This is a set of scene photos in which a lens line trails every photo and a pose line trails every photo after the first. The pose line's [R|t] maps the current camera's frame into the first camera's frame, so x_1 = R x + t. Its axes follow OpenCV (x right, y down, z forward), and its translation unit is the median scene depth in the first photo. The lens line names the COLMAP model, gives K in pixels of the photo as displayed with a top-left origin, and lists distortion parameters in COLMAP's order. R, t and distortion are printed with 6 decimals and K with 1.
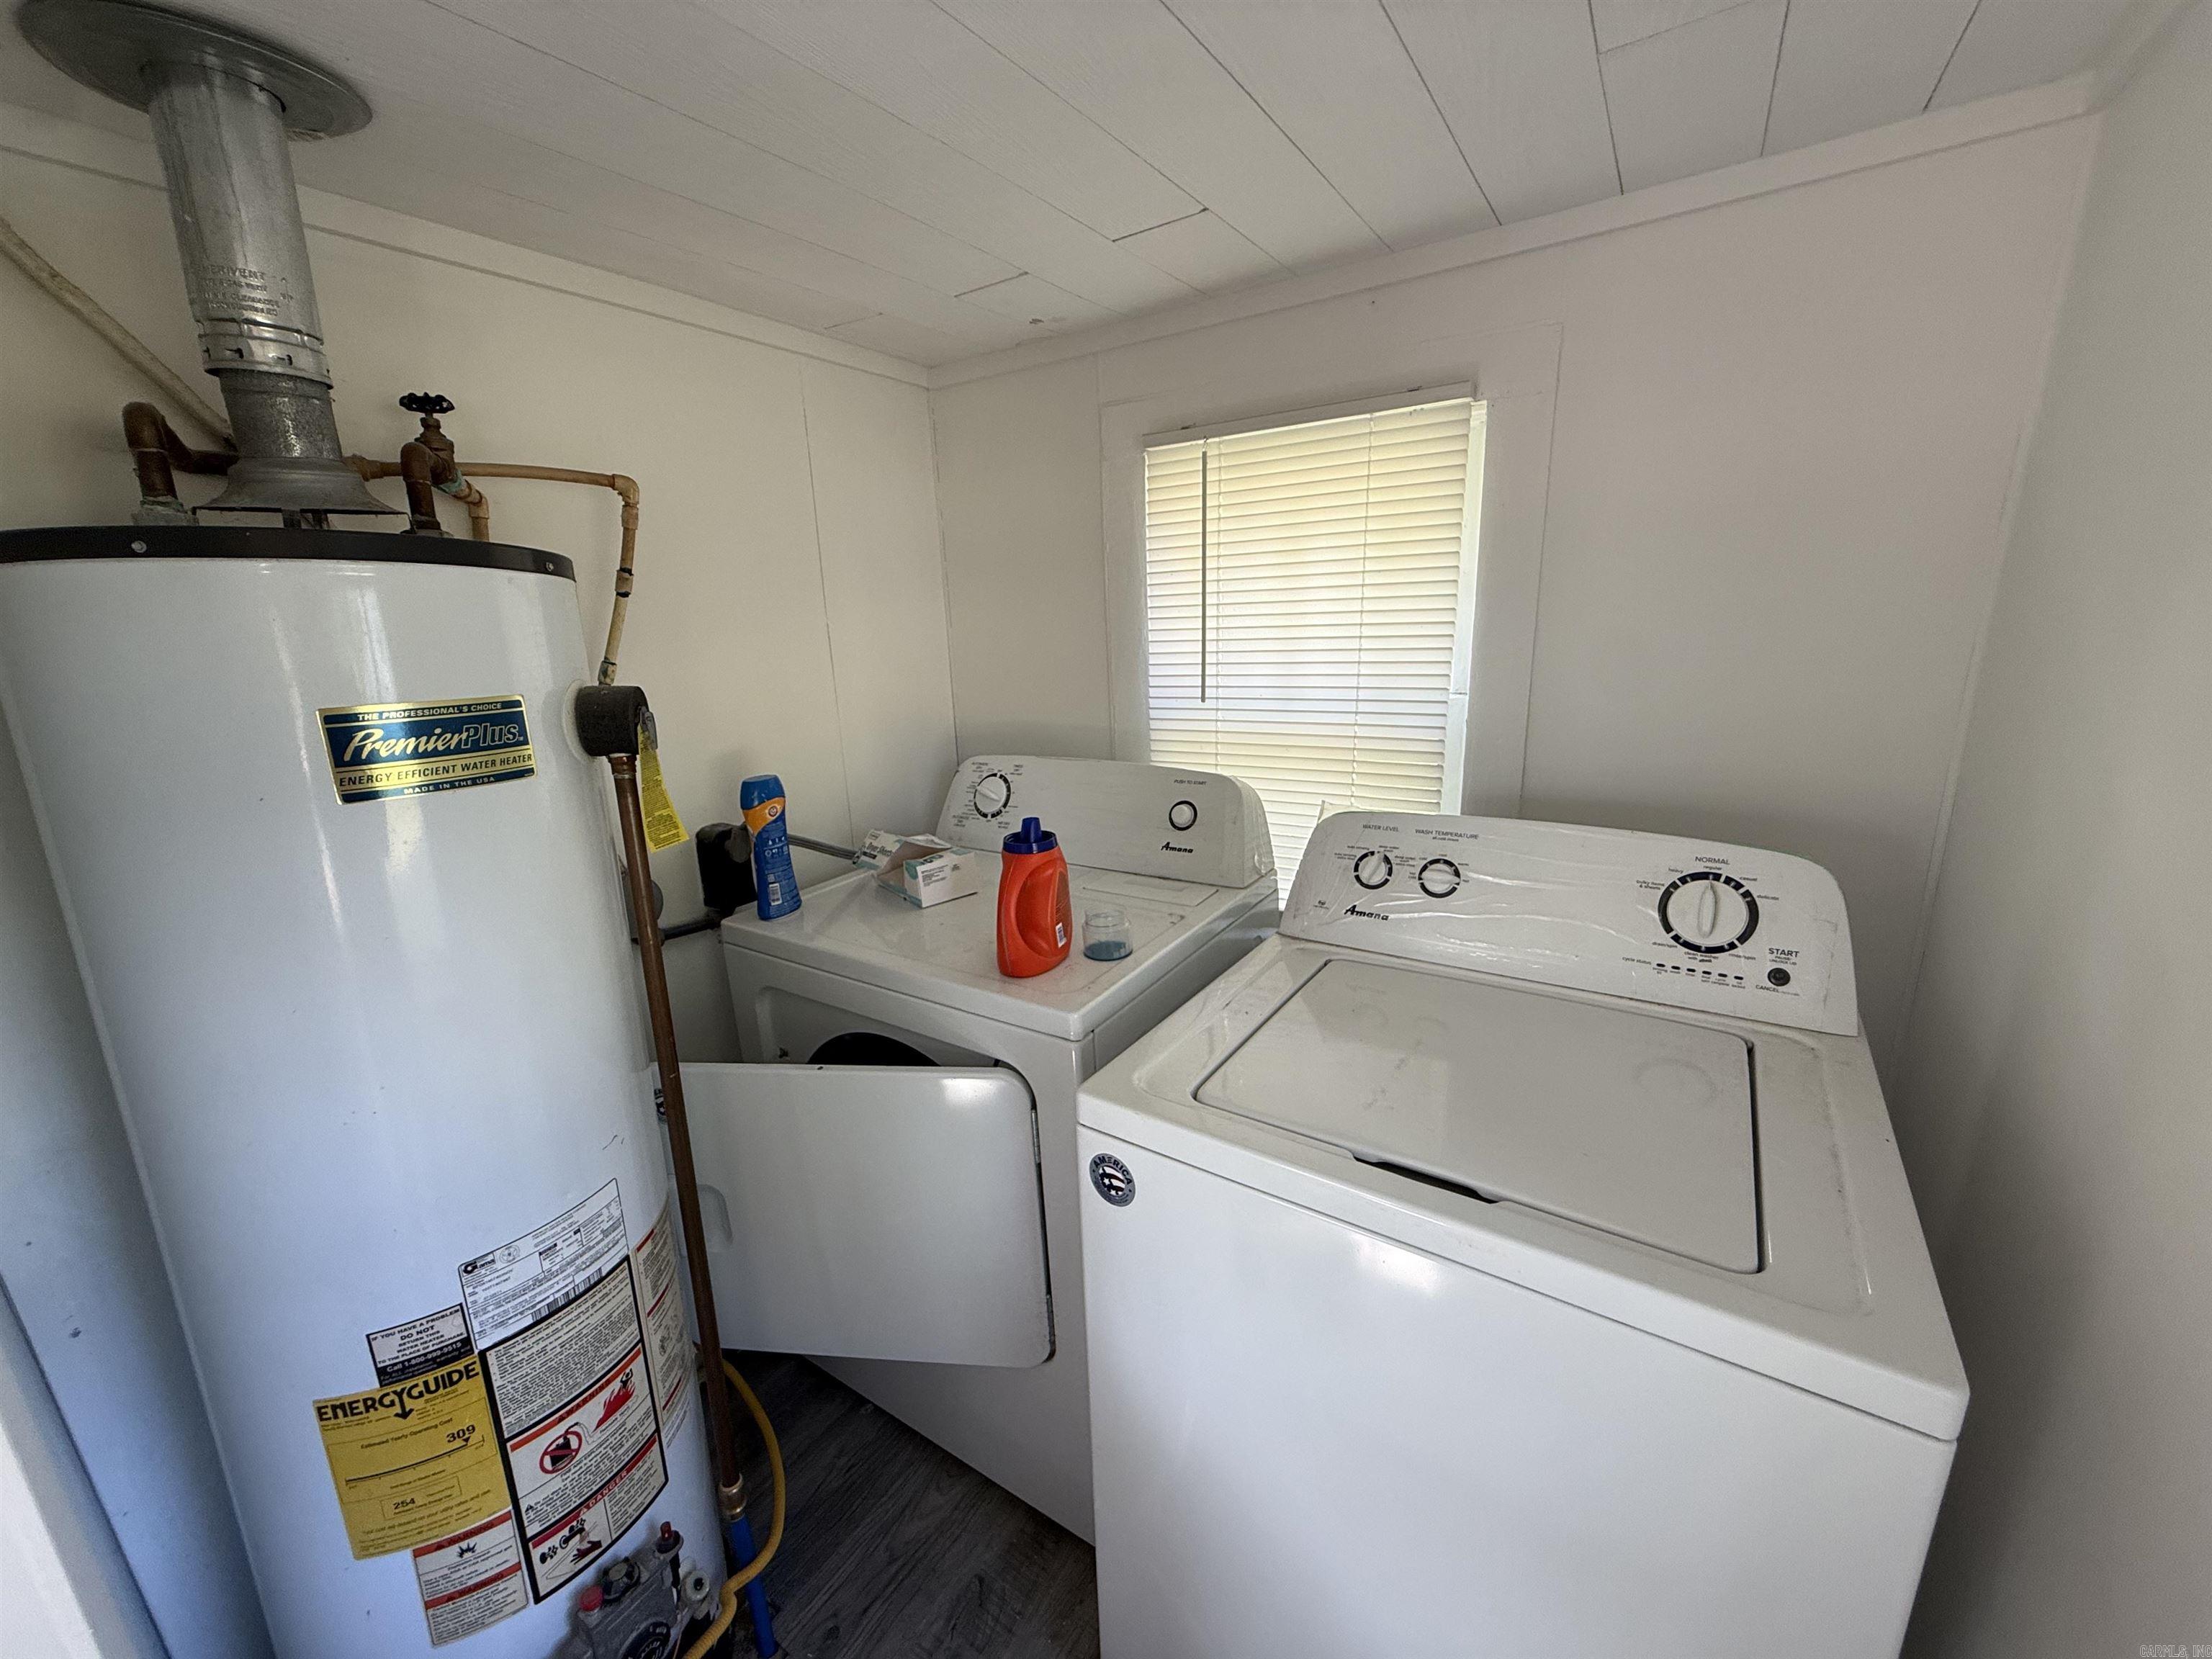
lens RADIAL K [[880.9, 0, 1116.4], [0, 880.9, 828.9], [0, 0, 1]] dist [-0.001527, 0.000500]
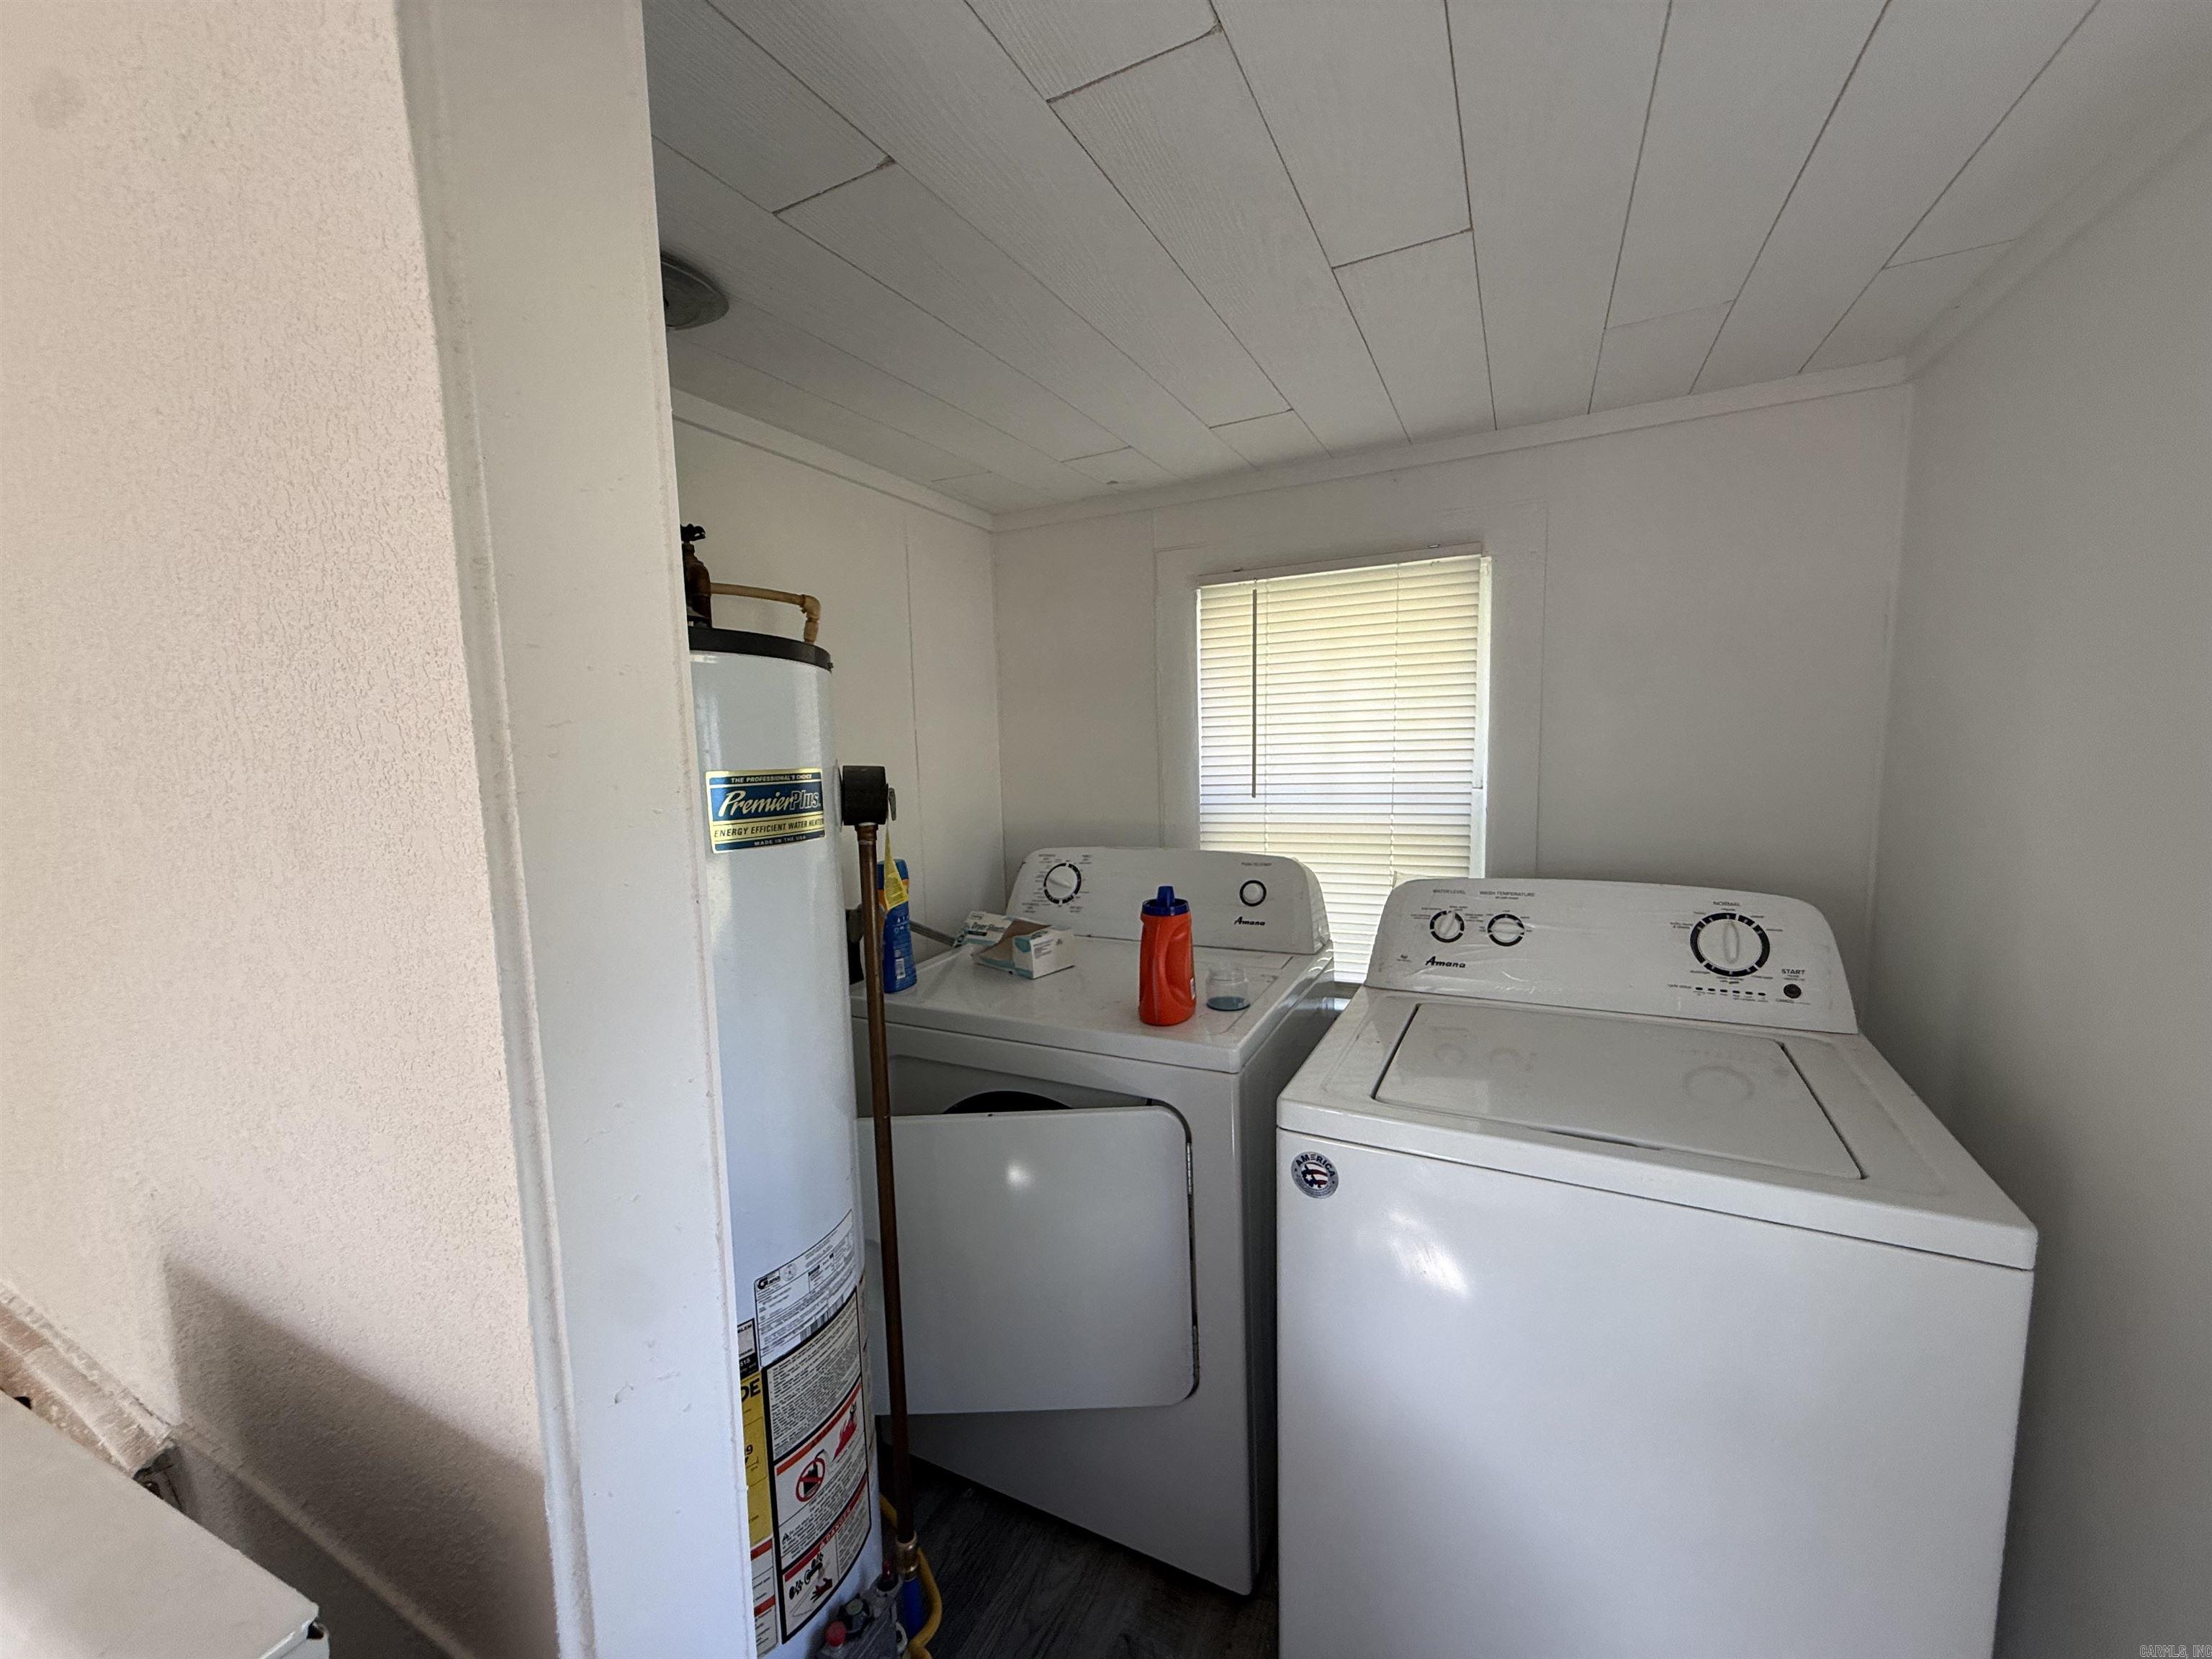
lens RADIAL K [[880.9, 0, 1111.6], [0, 880.9, 828.1], [0, 0, 1]] dist [-0.001527, 0.000500]
pose [[0.993112, -0.006072, 0.117015, -0.316022], [0.022728, 0.989671, -0.141544, 0.077513], [-0.114947, 0.143229, 0.982992, -0.147591]]
